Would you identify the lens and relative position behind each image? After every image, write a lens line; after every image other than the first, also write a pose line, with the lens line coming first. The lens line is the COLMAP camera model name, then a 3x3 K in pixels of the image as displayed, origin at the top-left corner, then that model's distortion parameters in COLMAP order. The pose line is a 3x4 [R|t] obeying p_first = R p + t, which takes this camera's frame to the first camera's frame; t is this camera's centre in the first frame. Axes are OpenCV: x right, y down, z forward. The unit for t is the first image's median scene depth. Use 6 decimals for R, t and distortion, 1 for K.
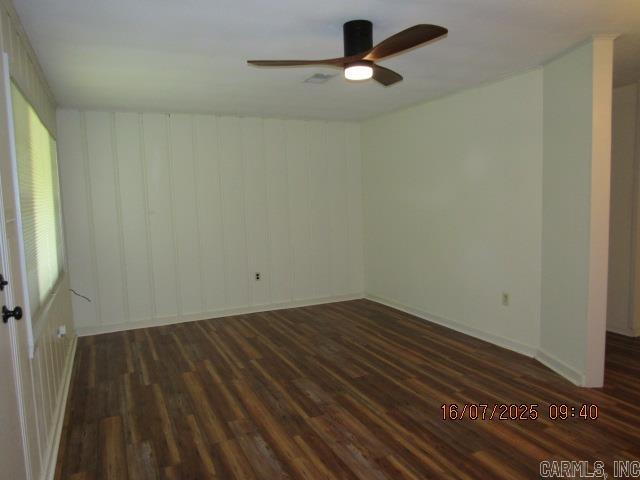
lens RADIAL K [[459.1, 0, 316.5], [0, 459.1, 241.9], [0, 0, 1]] dist [-0.029364, 0.009578]
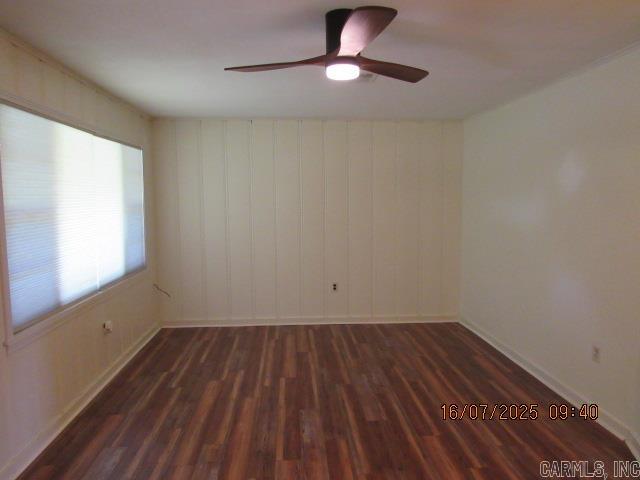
lens RADIAL K [[459.1, 0, 318.2], [0, 459.1, 242.5], [0, 0, 1]] dist [-0.029364, 0.009578]
pose [[0.930608, 0.062080, -0.360715, 0.286691], [-0.059674, 0.998059, 0.017816, -0.051516], [0.361121, 0.004945, 0.932506, 0.153088]]
